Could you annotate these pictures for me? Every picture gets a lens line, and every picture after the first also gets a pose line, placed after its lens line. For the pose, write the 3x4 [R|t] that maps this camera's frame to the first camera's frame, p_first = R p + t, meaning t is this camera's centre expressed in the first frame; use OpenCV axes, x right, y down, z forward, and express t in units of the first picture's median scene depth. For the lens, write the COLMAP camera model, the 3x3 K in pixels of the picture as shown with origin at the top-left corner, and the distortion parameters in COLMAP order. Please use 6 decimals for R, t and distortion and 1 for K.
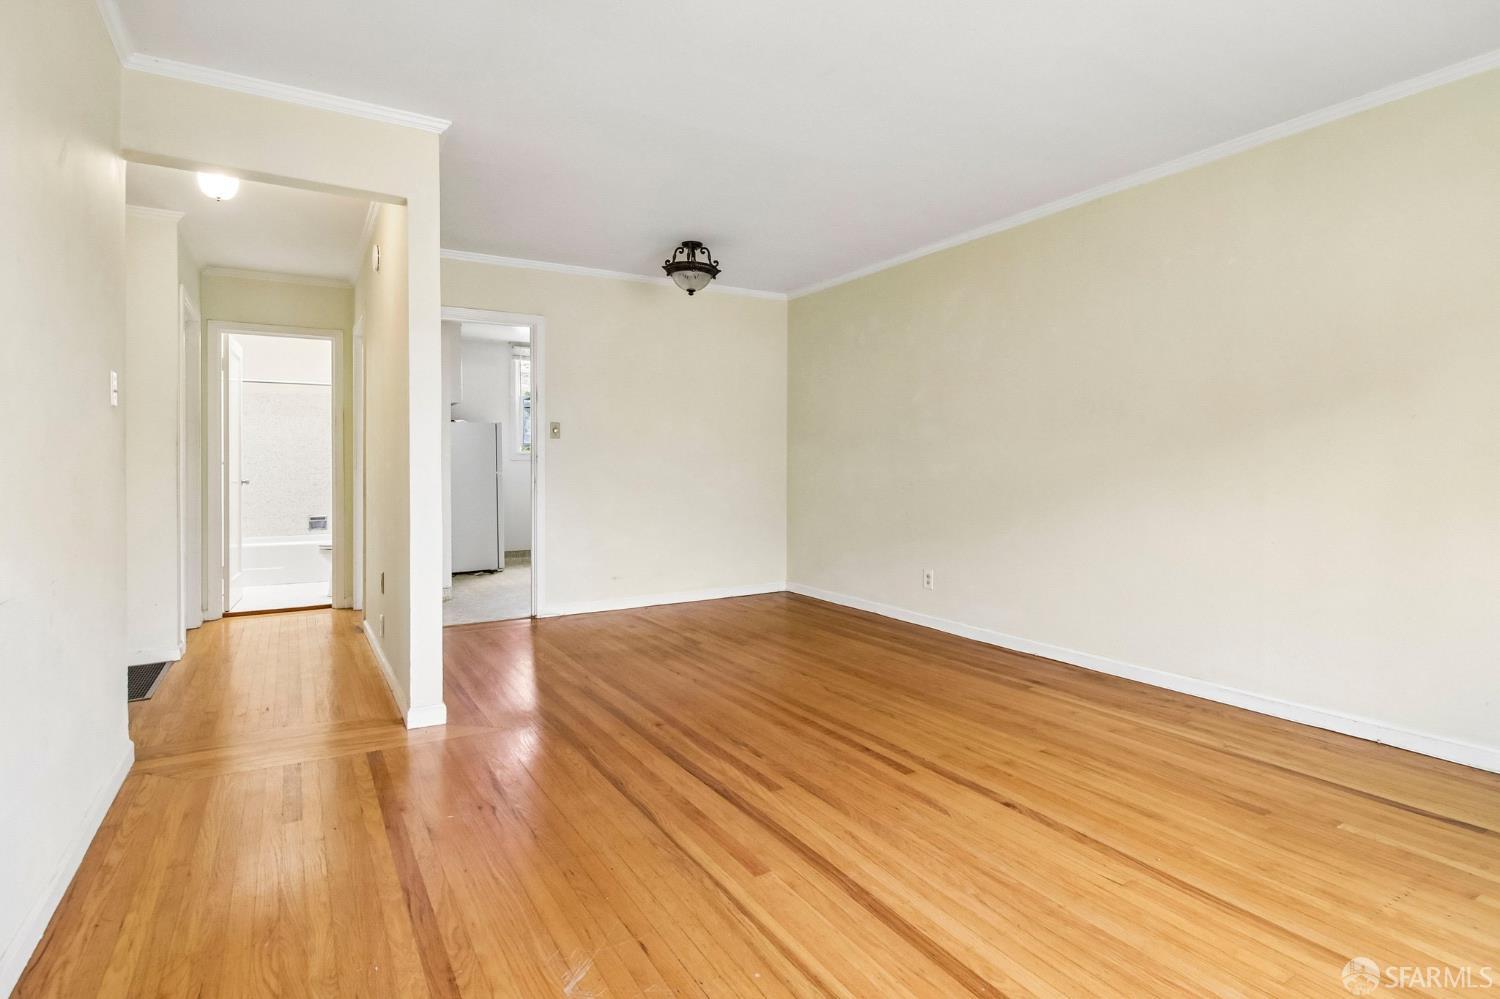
lens RADIAL K [[763.4, 0, 749.3], [0, 763.4, 476.4], [0, 0, 1]] dist [0.001304, -0.000471]
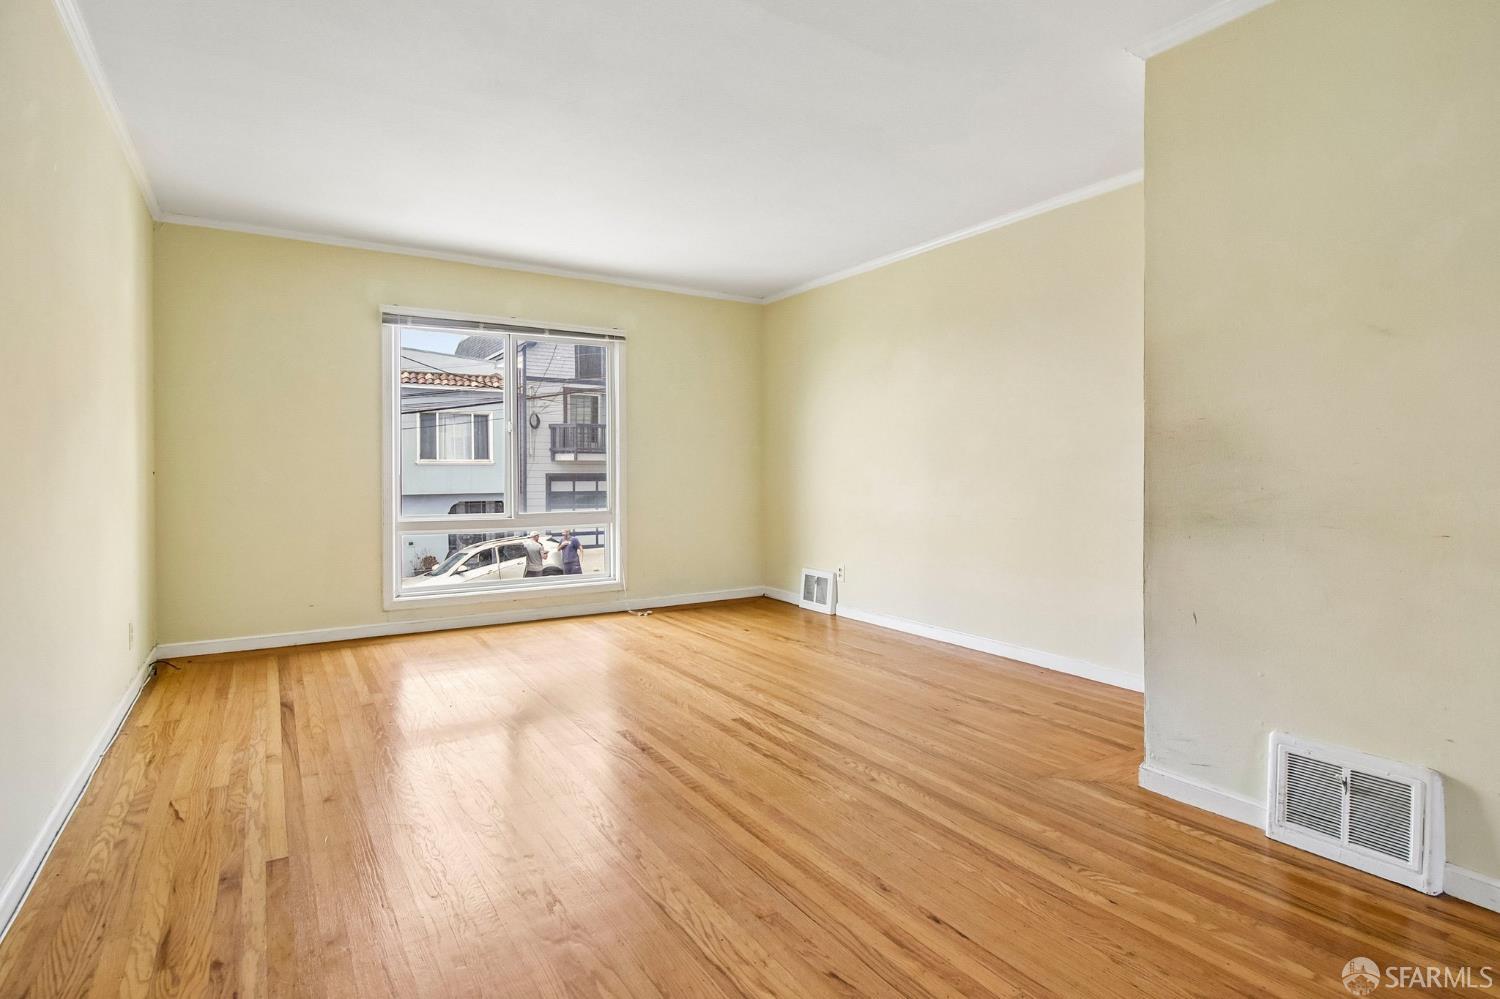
lens RADIAL K [[755.0, 0, 747.1], [0, 755.0, 479.8], [0, 0, 1]] dist [0.006880, -0.008931]
pose [[-0.999693, -0.001160, -0.024758, 0.040213], [-0.001697, 0.999764, 0.021672, -0.019410], [0.024727, 0.021708, -0.999459, 1.866797]]
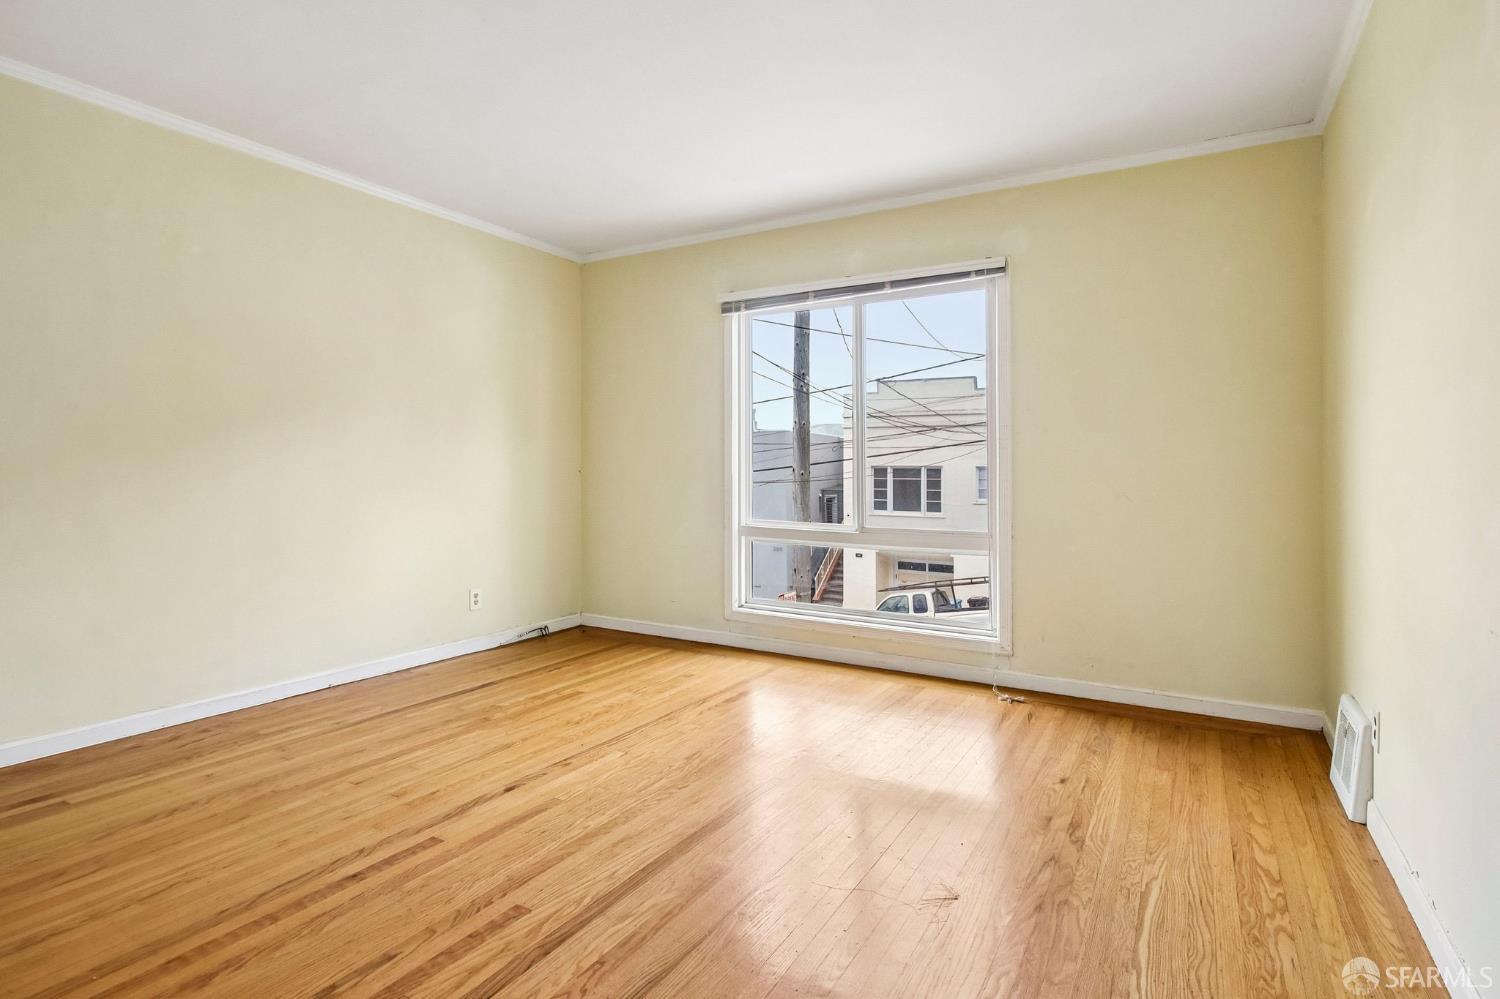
lens RADIAL K [[763.4, 0, 750.3], [0, 763.4, 469.8], [0, 0, 1]] dist [-0.004807, -0.001920]
pose [[-0.477732, -0.002865, 0.878501, -0.584555], [0.005158, 0.999968, 0.006066, -0.013125], [-0.878491, 0.007429, -0.477702, 0.947427]]
